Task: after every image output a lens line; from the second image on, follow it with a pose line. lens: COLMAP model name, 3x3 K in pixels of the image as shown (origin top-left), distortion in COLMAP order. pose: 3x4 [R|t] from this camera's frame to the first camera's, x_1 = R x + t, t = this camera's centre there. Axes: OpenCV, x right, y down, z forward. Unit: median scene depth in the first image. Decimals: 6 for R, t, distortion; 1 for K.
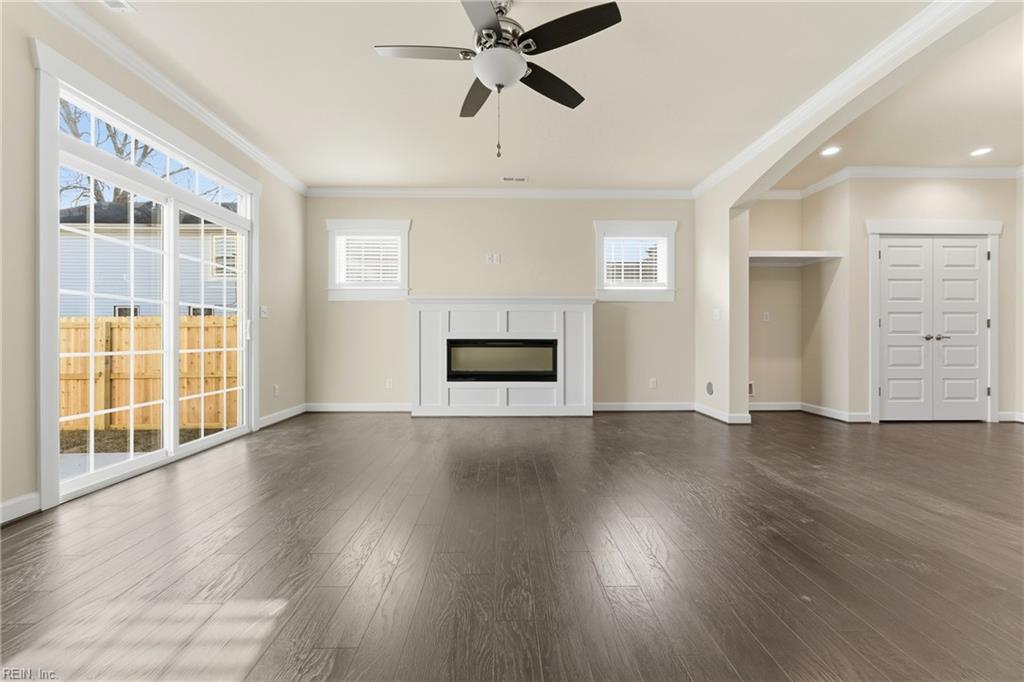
lens RADIAL K [[416.3, 0, 509.8], [0, 416.3, 341.0], [0, 0, 1]] dist [-0.000662, 0.000895]
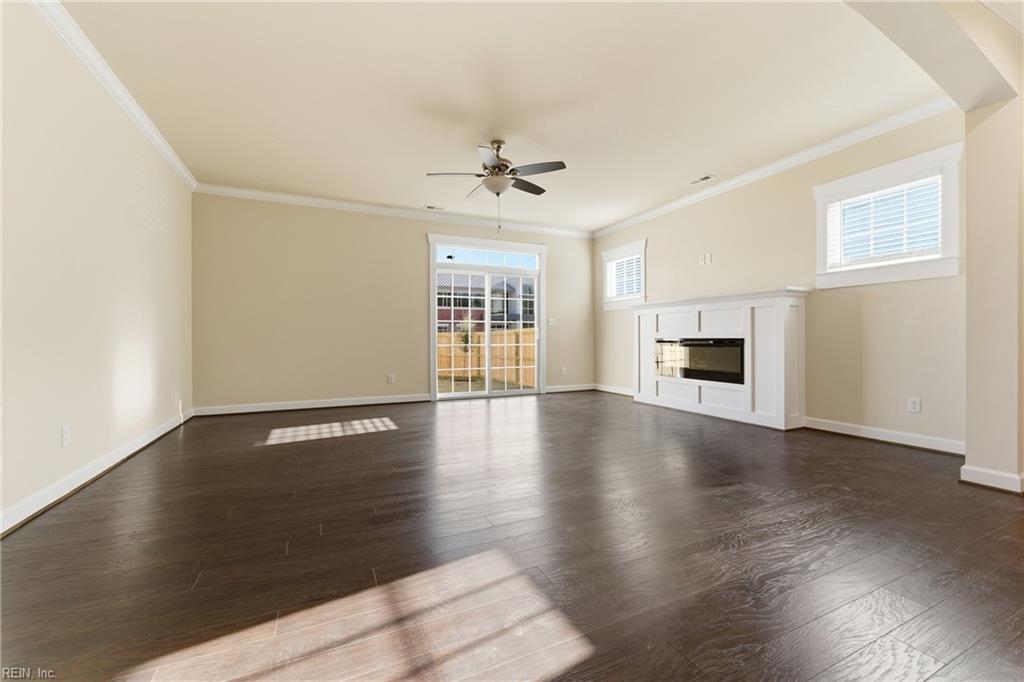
lens RADIAL K [[416.3, 0, 513.2], [0, 416.3, 340.2], [0, 0, 1]] dist [-0.000662, 0.000895]
pose [[0.404141, 0.000809, -0.914696, 0.741913], [0.000554, 0.999999, 0.001130, -0.000579], [0.914696, -0.000963, 0.404140, 0.171807]]
